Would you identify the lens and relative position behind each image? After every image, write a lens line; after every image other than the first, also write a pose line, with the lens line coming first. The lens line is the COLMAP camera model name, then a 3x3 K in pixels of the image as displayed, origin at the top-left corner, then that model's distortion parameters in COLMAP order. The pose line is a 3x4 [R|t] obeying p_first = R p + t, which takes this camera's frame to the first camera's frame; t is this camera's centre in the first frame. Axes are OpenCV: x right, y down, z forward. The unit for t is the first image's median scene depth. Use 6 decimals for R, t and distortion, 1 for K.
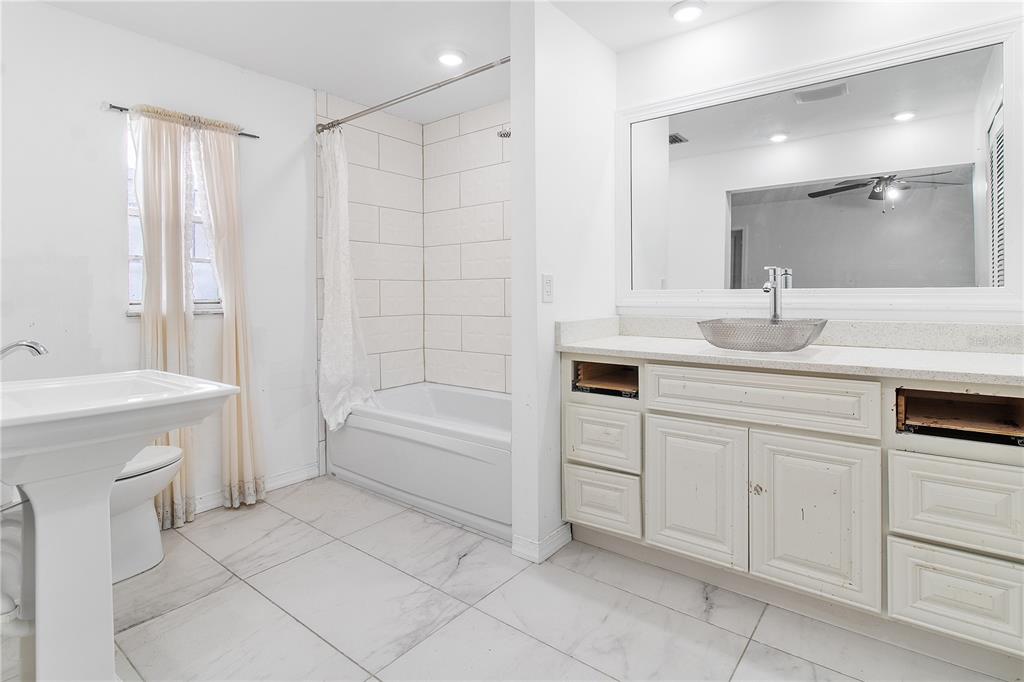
lens RADIAL K [[523.1, 0, 519.0], [0, 523.1, 296.7], [0, 0, 1]] dist [-0.001670, -0.001082]
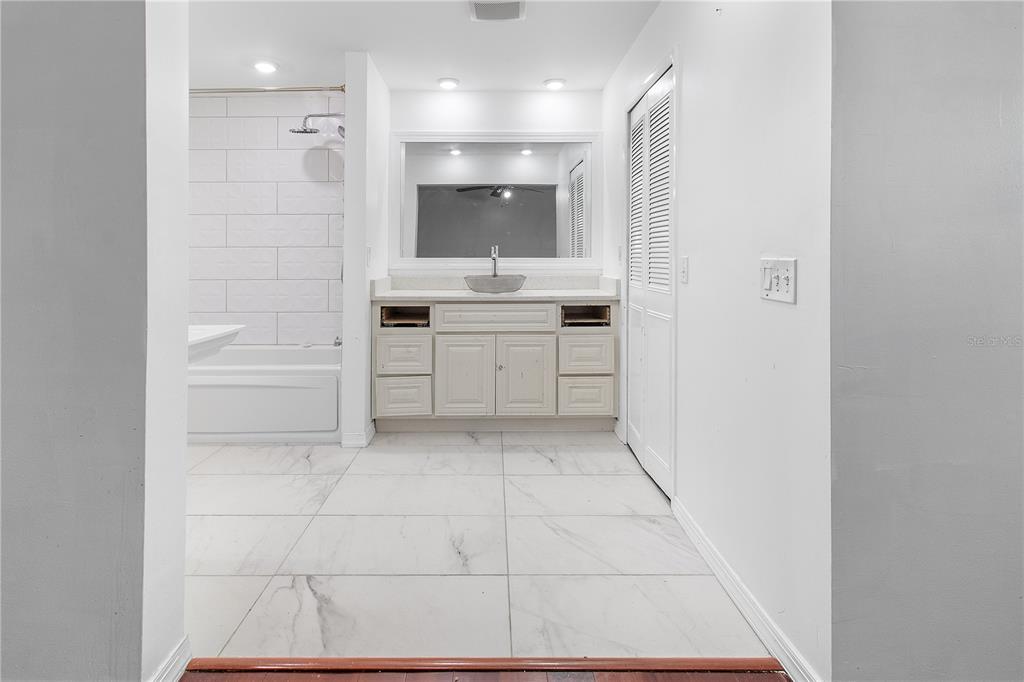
lens RADIAL K [[477.0, 0, 507.6], [0, 477.0, 262.7], [0, 0, 1]] dist [-0.001358, -0.000021]
pose [[0.787971, 0.001055, 0.615712, -0.478518], [0.000455, 0.999997, -0.002295, 0.004248], [-0.615712, 0.002089, 0.787968, -0.288819]]
